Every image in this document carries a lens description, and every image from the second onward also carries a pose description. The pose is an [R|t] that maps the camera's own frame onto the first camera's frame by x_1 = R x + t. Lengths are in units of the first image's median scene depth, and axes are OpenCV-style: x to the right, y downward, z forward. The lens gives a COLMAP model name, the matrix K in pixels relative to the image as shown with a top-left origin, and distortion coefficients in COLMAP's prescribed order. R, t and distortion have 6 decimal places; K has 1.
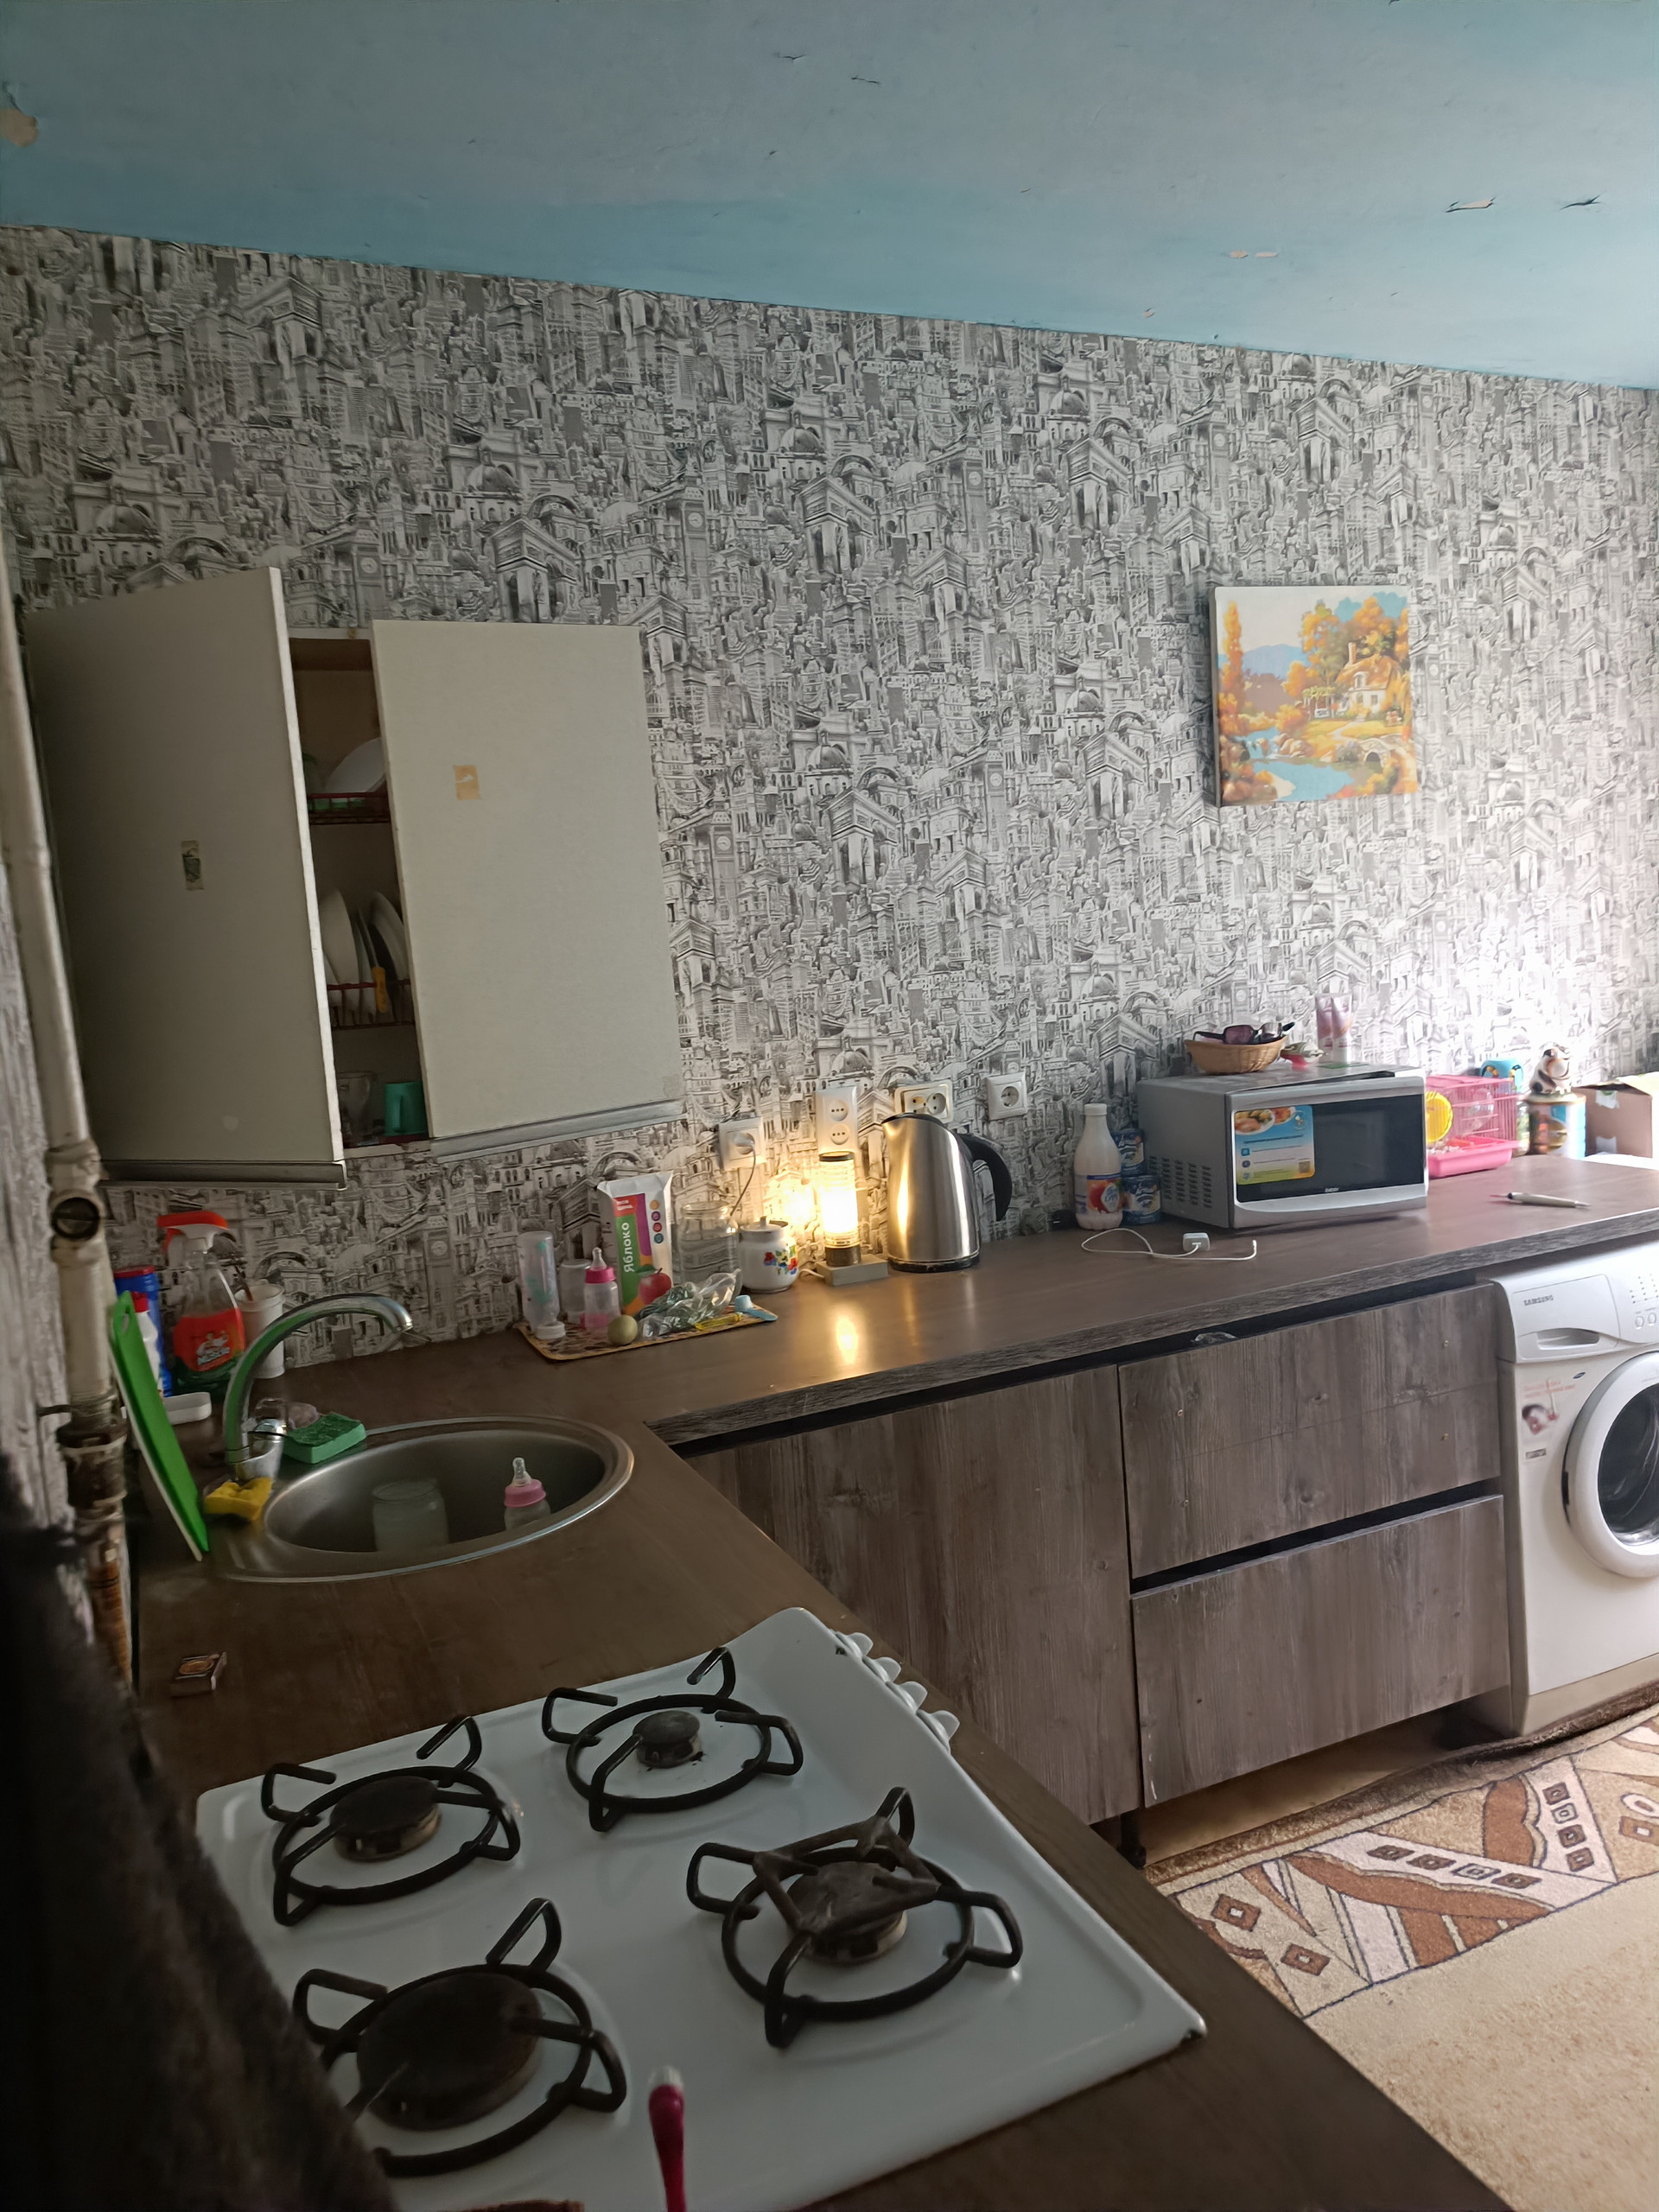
lens RADIAL K [[1552.1, 0, 828.4], [0, 1552.1, 1093.8], [0, 0, 1]] dist [-0.012595, 0.059899]
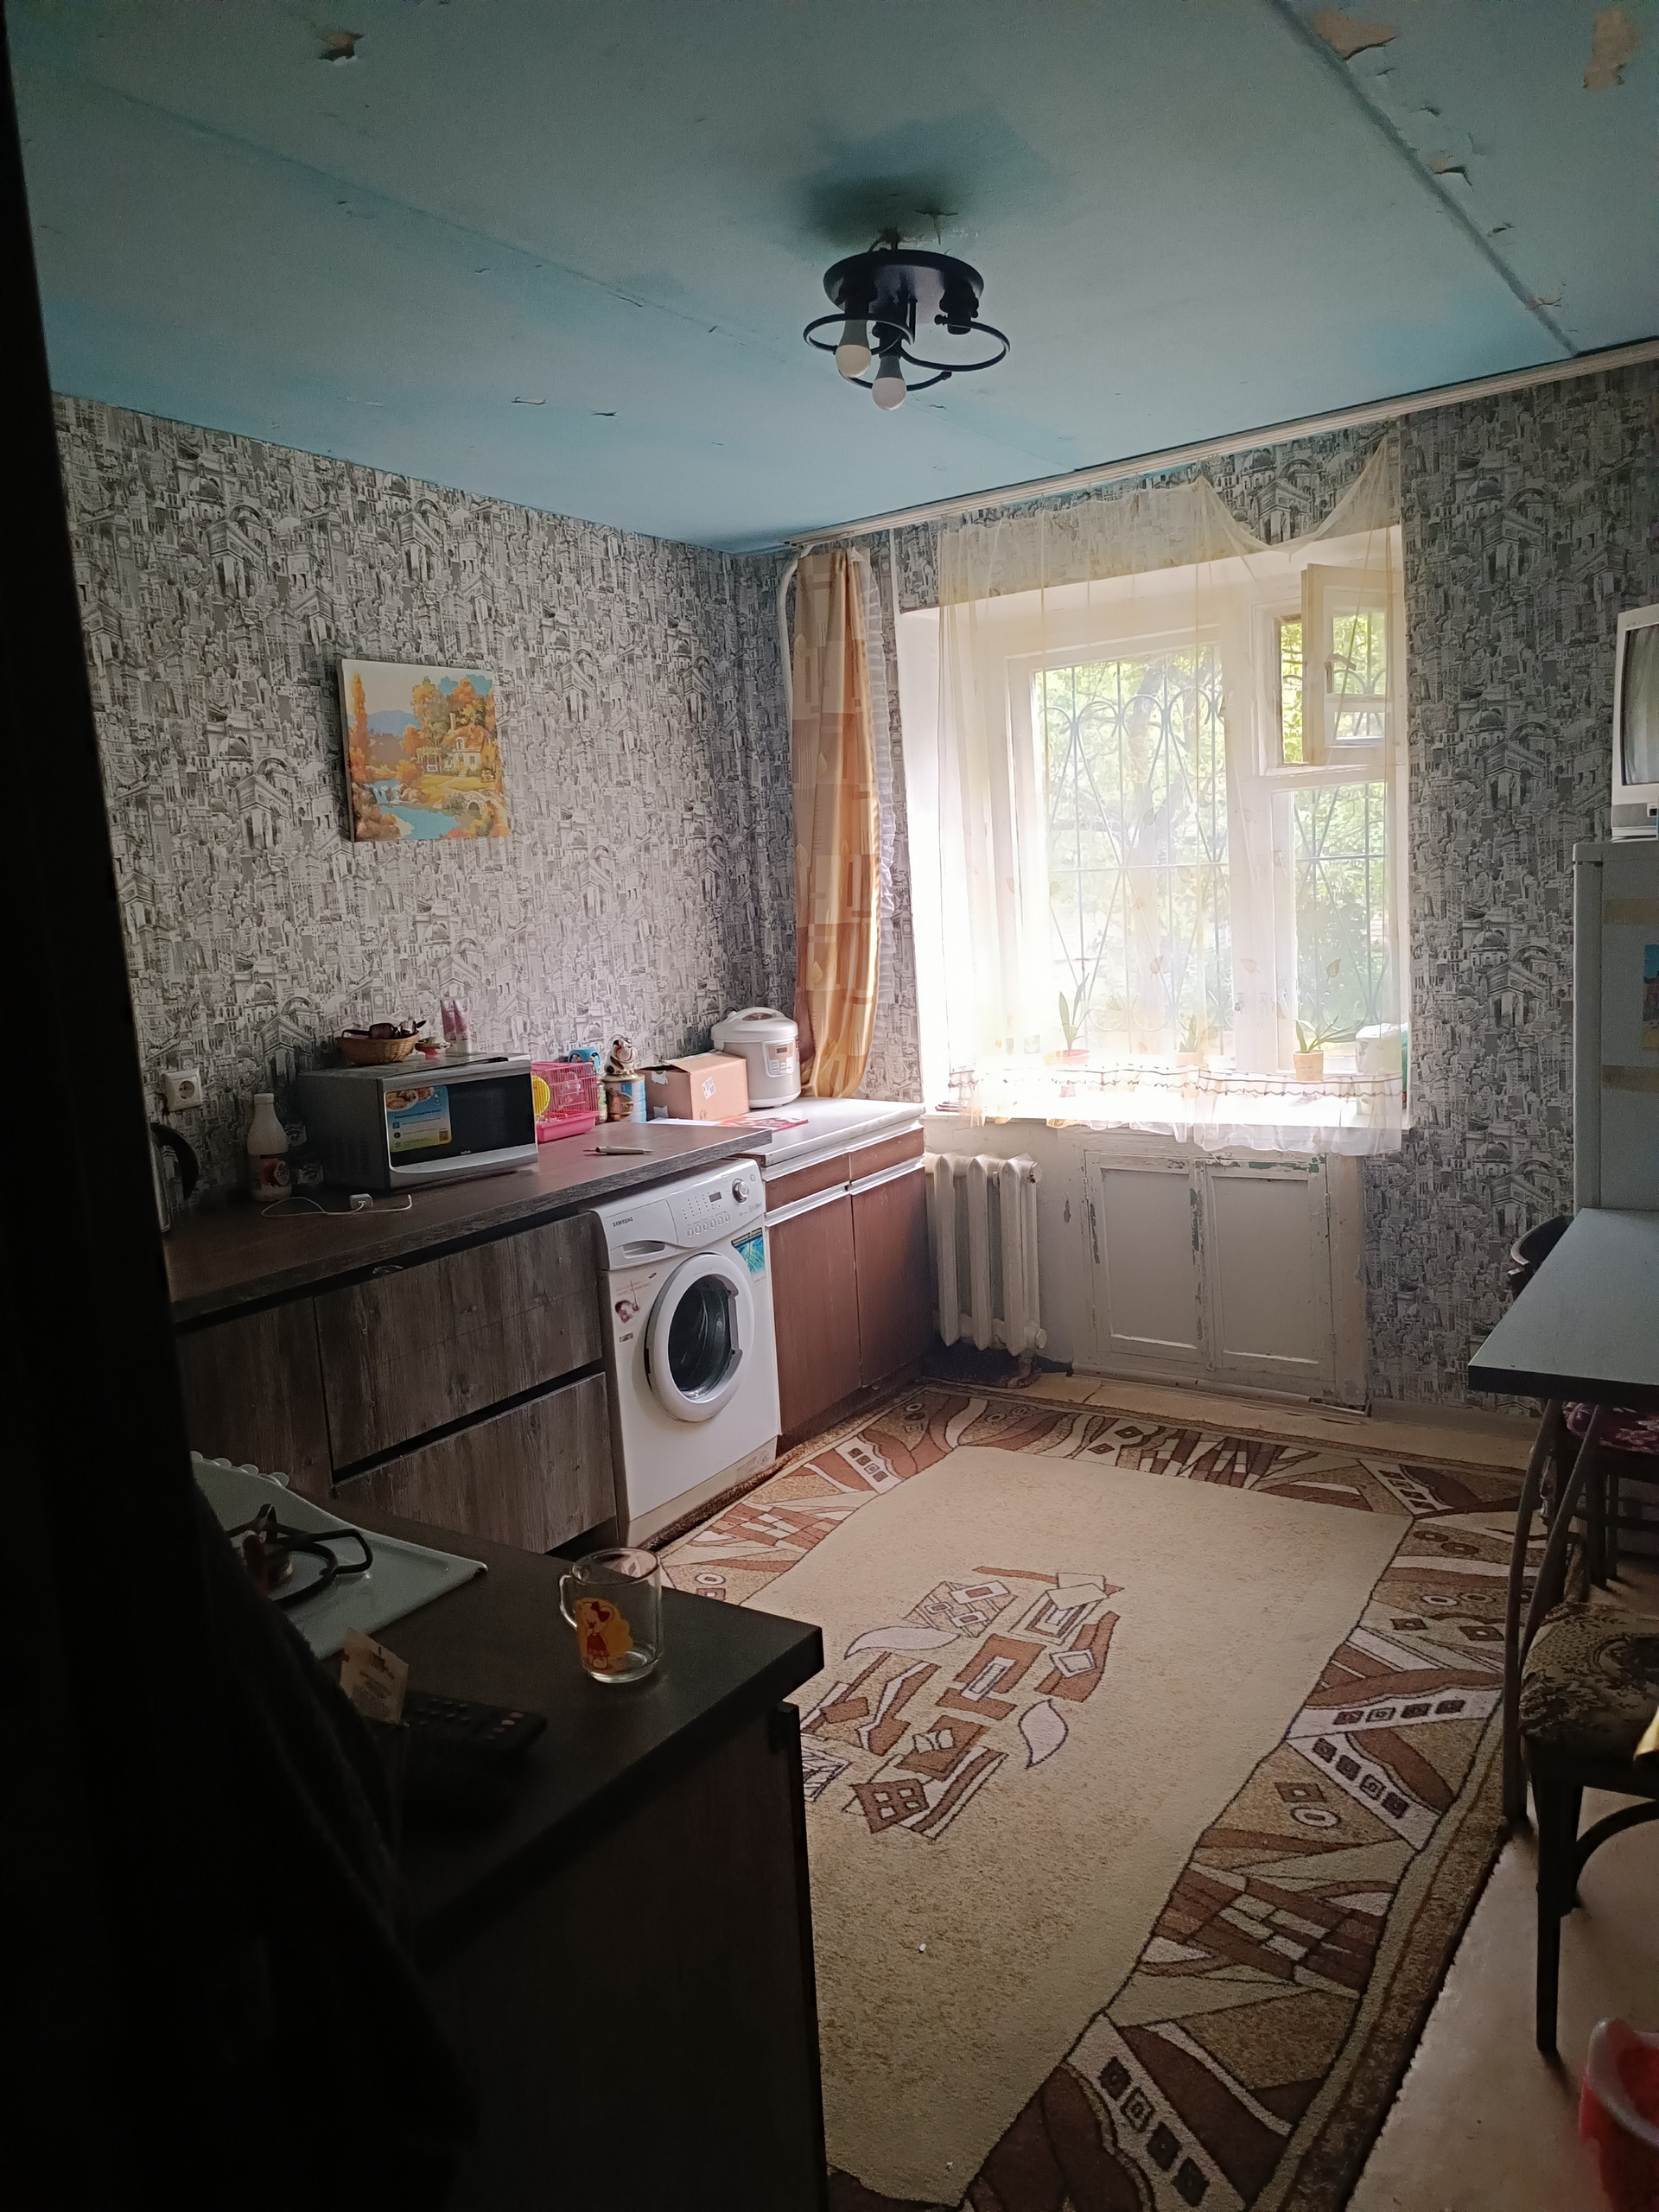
lens RADIAL K [[1589.3, 0, 834.7], [0, 1589.3, 1078.1], [0, 0, 1]] dist [0.050765, -0.055112]
pose [[0.836986, -0.042094, 0.545603, -0.121016], [0.057998, 0.998245, -0.011956, 0.034034], [-0.544142, 0.041651, 0.837958, -0.232079]]
